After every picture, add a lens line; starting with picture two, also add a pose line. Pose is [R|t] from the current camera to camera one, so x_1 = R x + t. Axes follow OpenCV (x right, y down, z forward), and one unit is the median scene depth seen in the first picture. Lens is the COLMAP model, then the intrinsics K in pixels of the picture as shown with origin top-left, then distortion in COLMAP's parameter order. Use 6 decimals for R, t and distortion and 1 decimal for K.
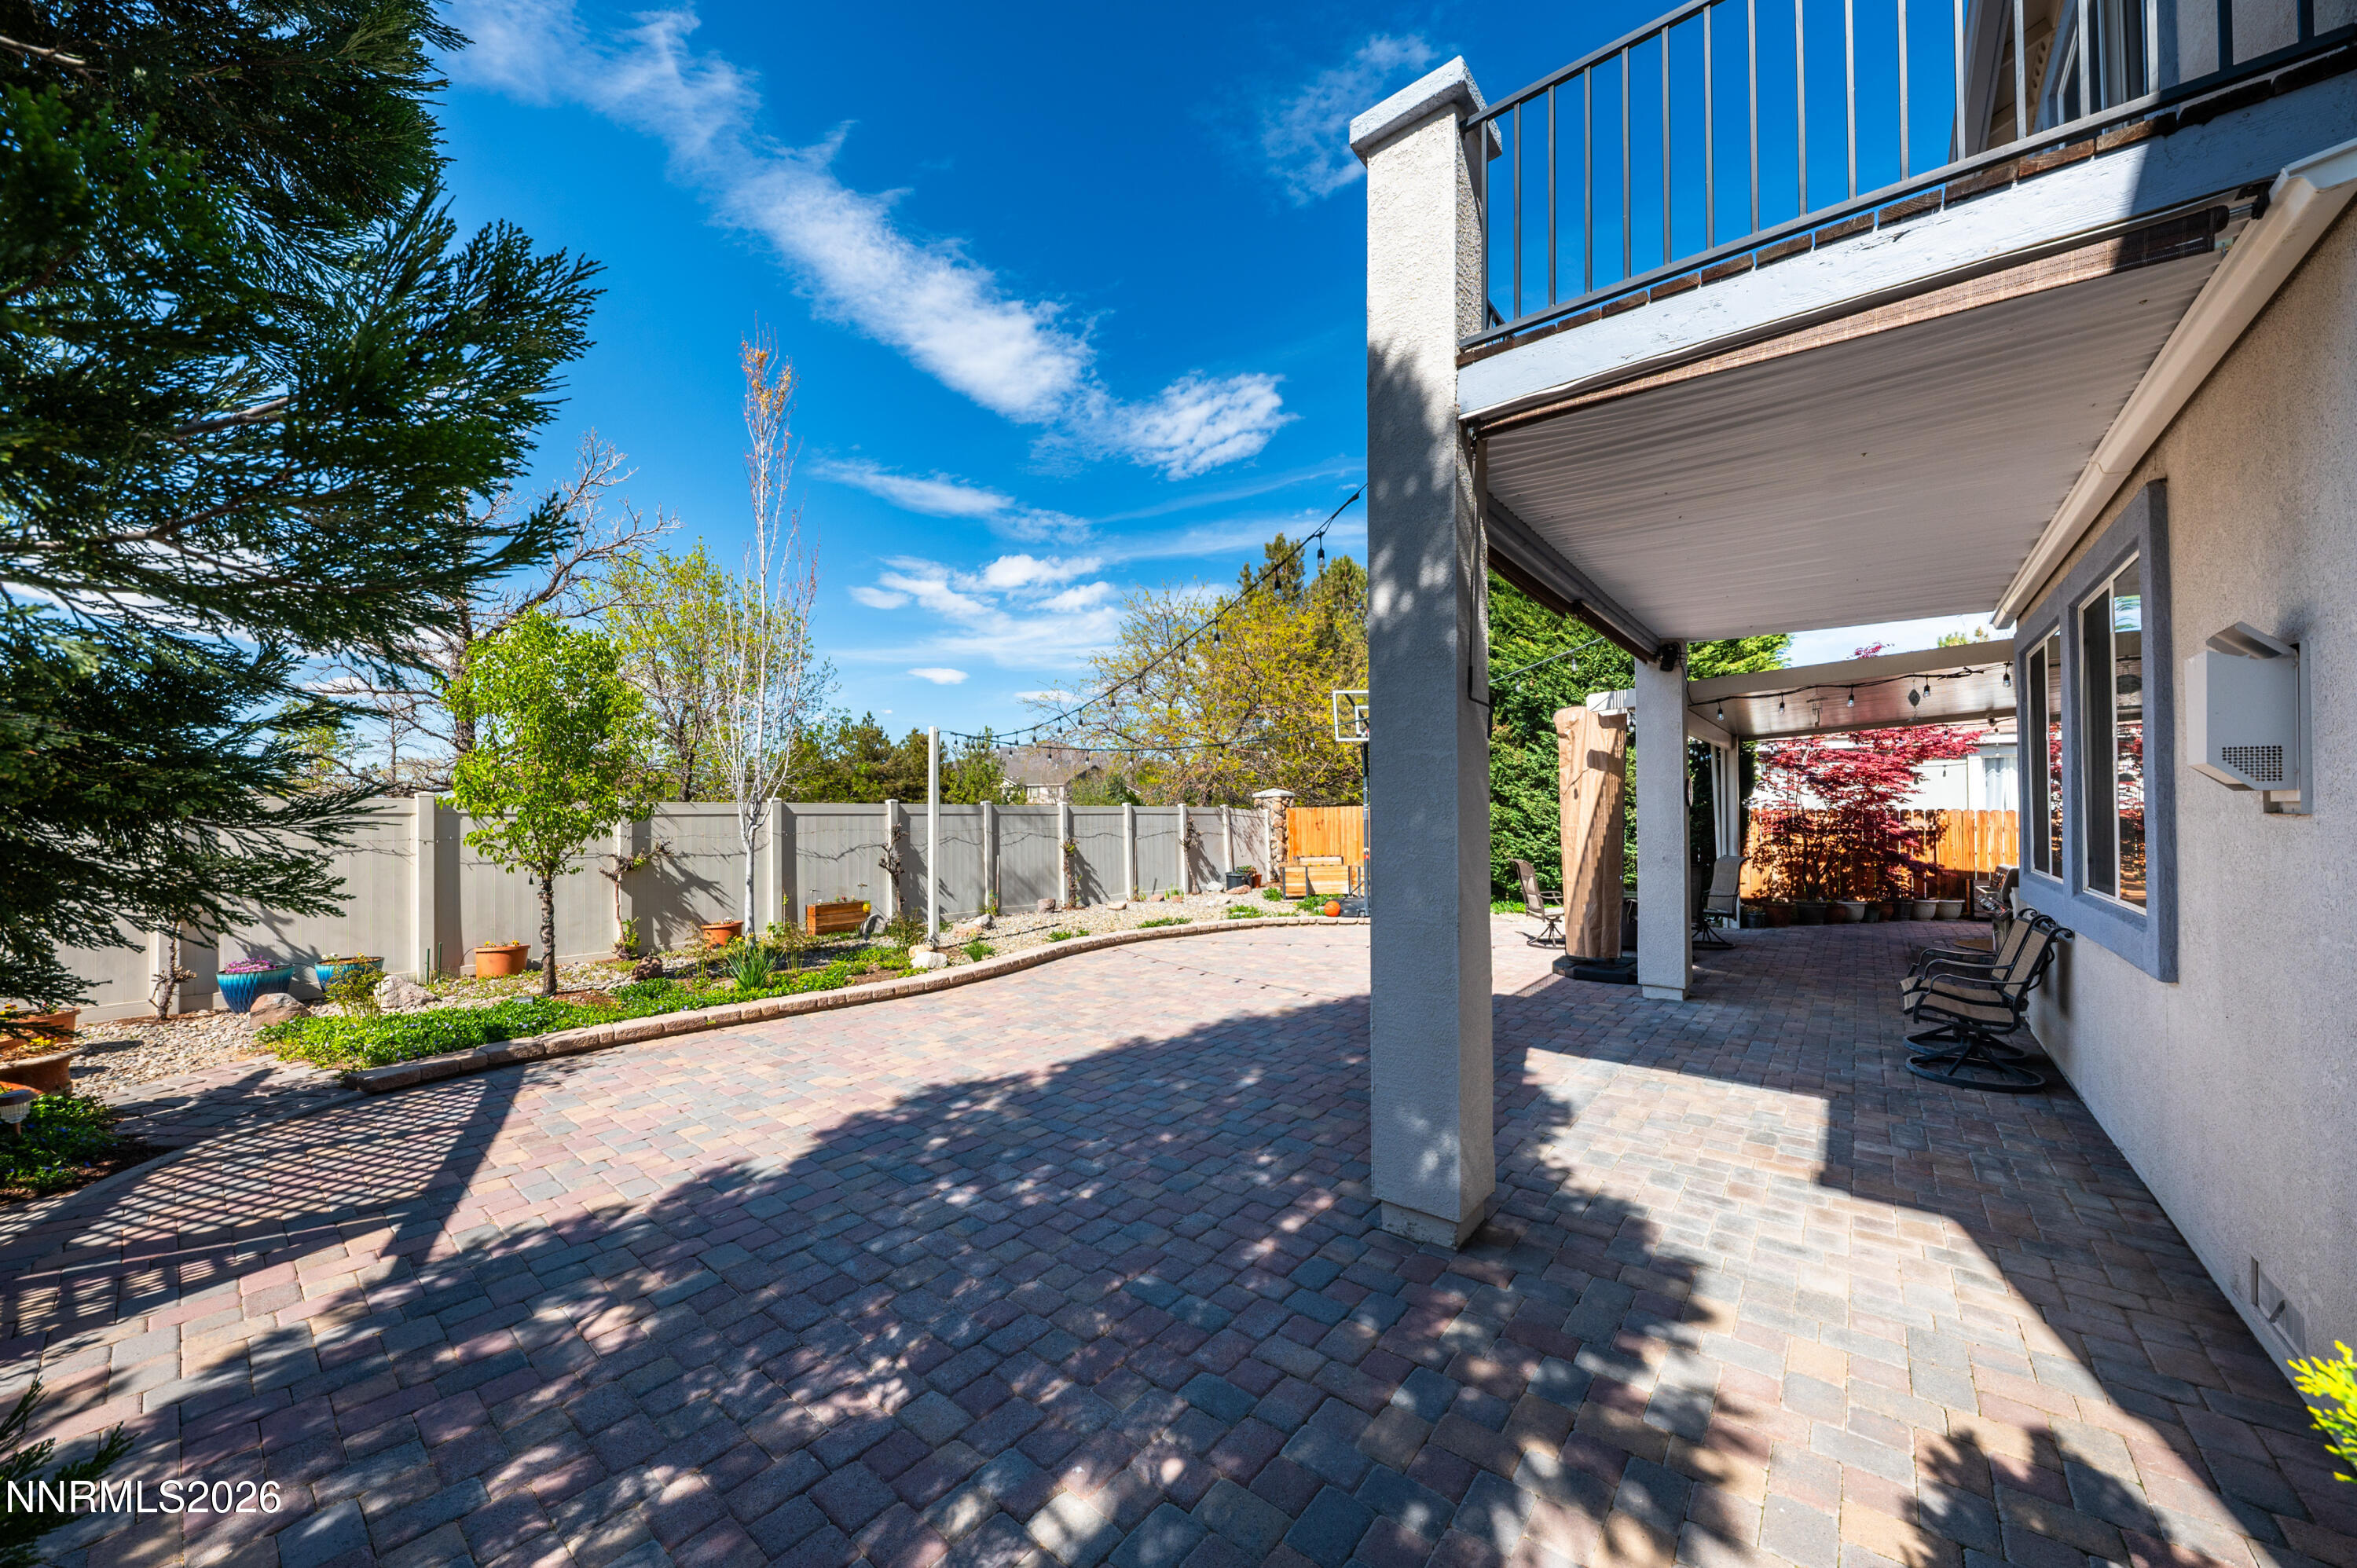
lens RADIAL K [[821.5, 0, 1183.1], [0, 821.5, 793.6], [0, 0, 1]] dist [0.002617, -0.001189]
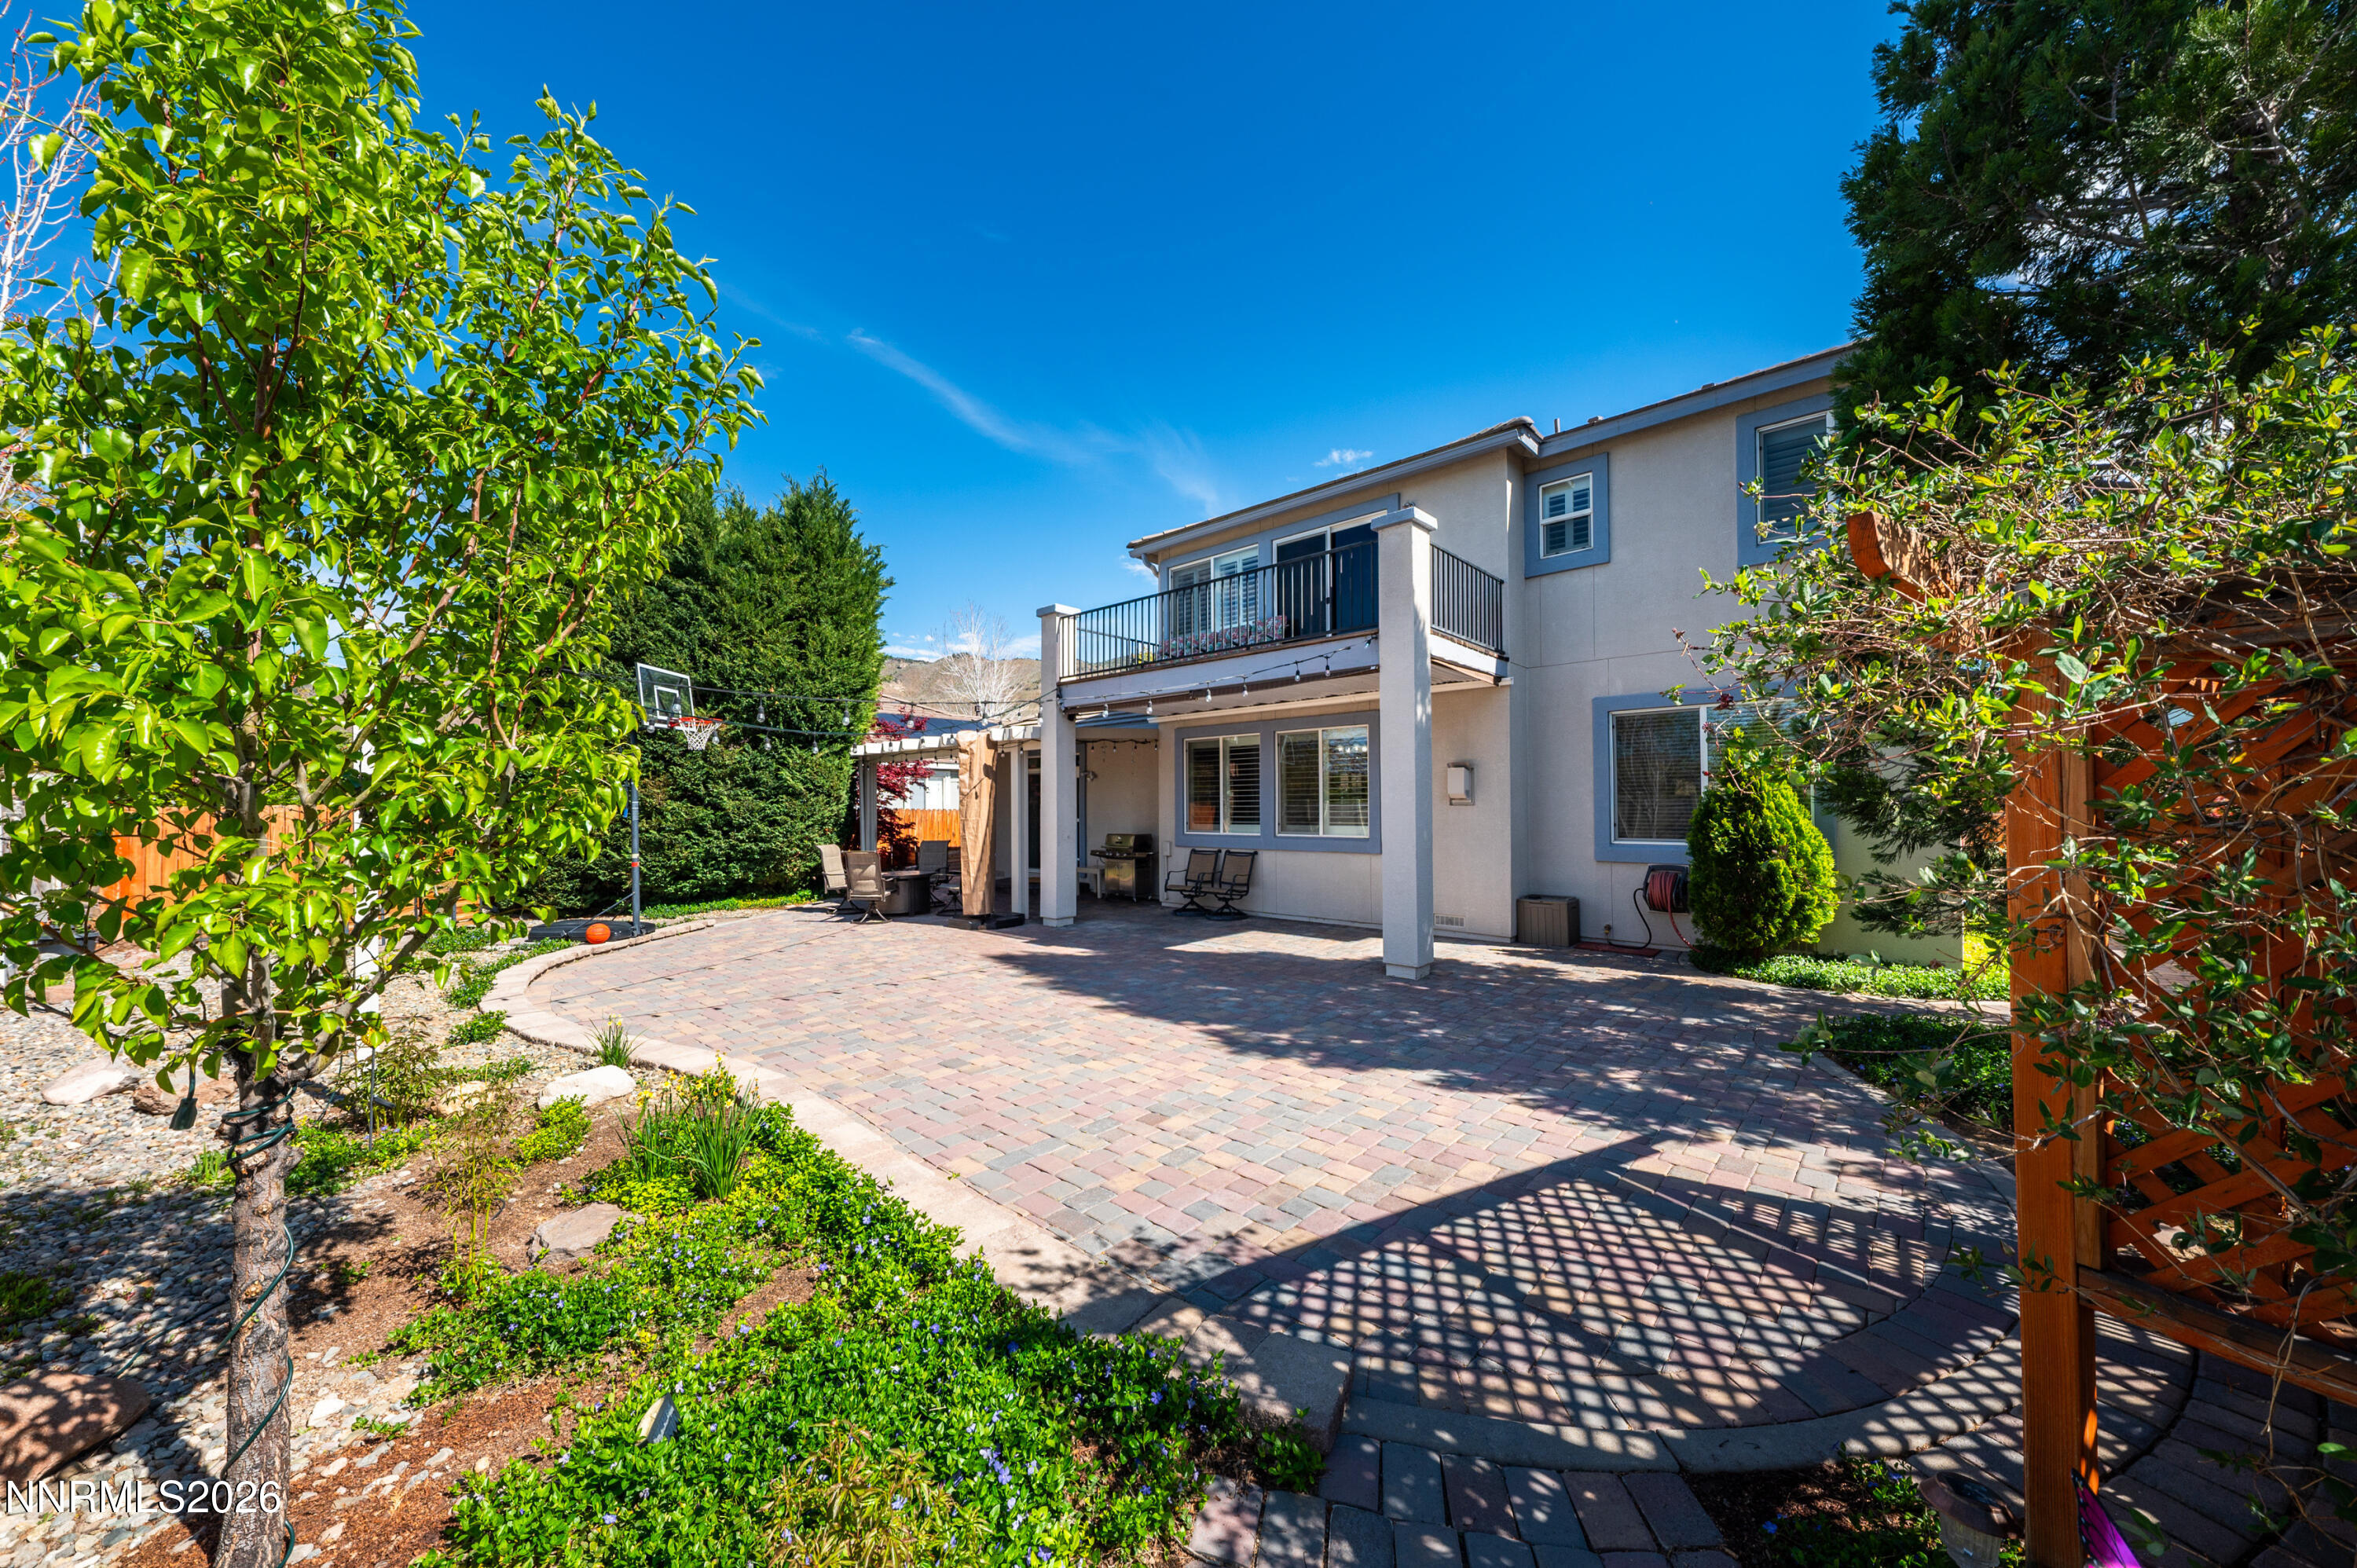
lens RADIAL K [[821.5, 0, 1177.9], [0, 821.5, 794.2], [0, 0, 1]] dist [0.002617, -0.001189]
pose [[0.052787, 0.023740, 0.998324, -1.944393], [-0.007290, 0.999700, -0.023387, 0.064403], [-0.998579, -0.006043, 0.052944, 1.434308]]
